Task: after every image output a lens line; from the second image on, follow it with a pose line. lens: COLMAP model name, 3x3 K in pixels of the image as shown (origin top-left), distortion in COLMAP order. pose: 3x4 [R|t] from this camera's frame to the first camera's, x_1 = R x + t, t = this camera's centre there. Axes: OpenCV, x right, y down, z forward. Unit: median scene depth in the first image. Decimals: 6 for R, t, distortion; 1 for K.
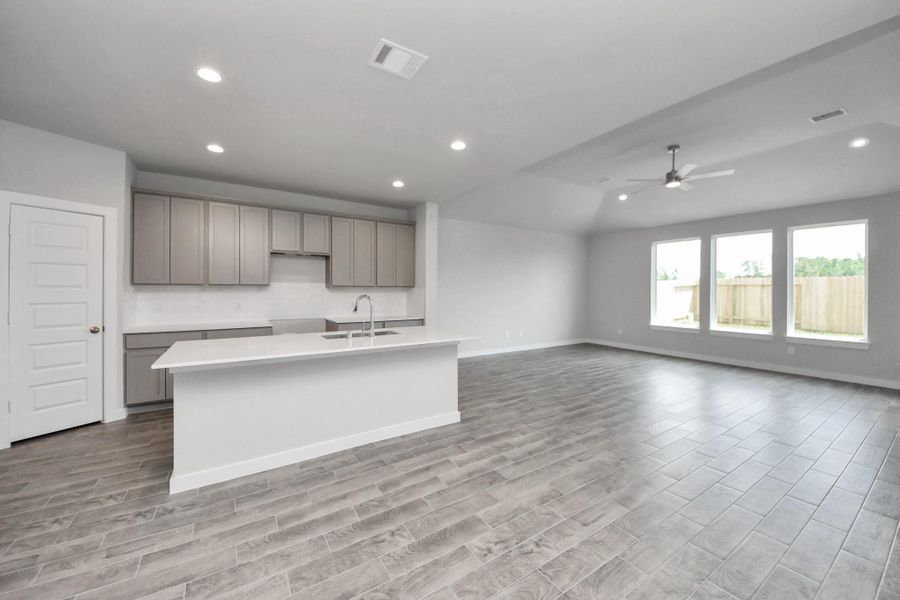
lens RADIAL K [[333.4, 0, 428.9], [0, 333.4, 300.0], [0, 0, 1]] dist [0.019771, -0.018036]
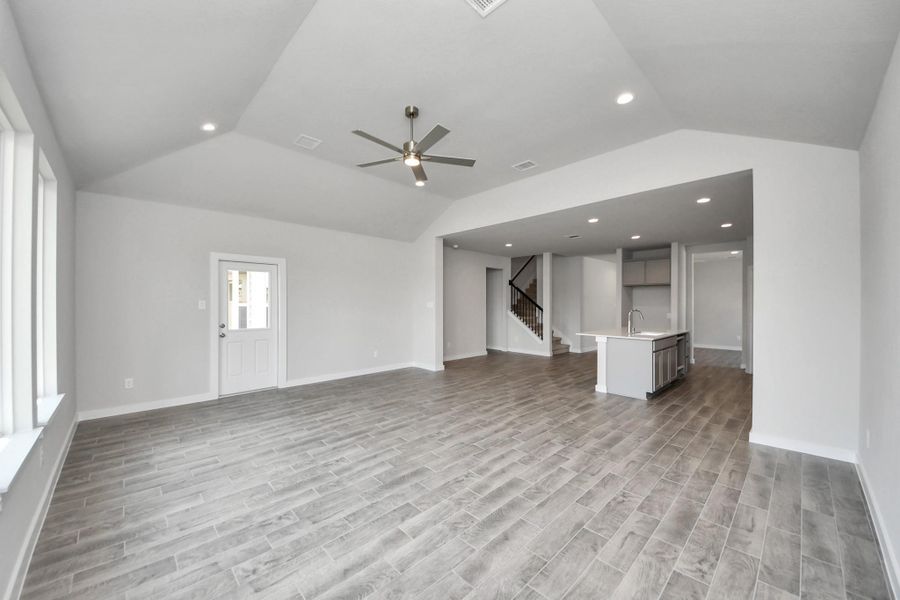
lens RADIAL K [[333.4, 0, 428.9], [0, 333.4, 300.0], [0, 0, 1]] dist [0.019771, -0.018036]
pose [[-0.982201, 0.001248, -0.187831, 0.823873], [-0.003435, 0.999691, 0.024605, -0.058242], [0.187803, 0.024812, -0.981893, 1.713944]]
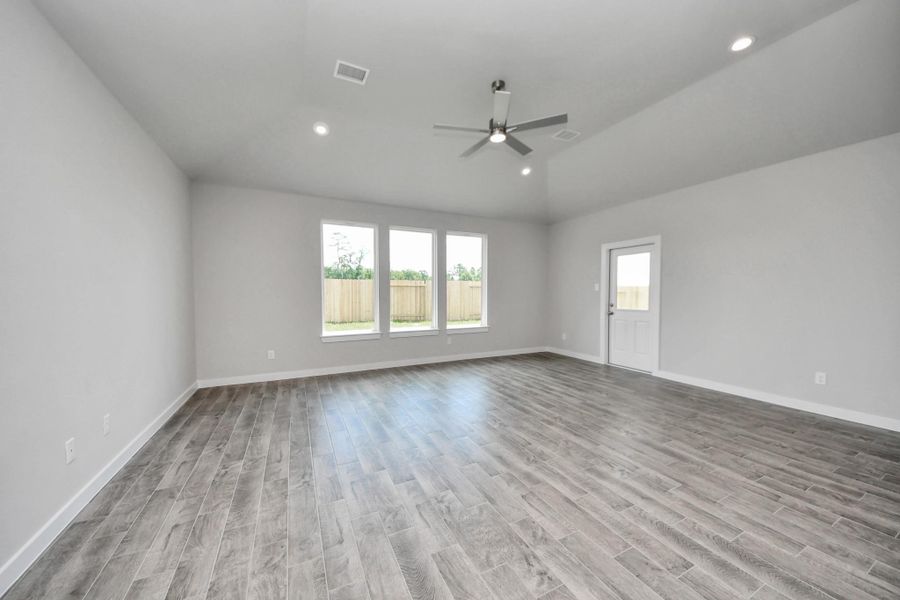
lens RADIAL K [[318.4, 0, 451.5], [0, 318.4, 299.4], [0, 0, 1]] dist [0.041950, -0.028219]
pose [[0.080938, -0.022323, 0.996469, 0.013619], [0.034670, 0.999207, 0.019568, -0.012217], [-0.996116, 0.032963, 0.081648, 1.035313]]
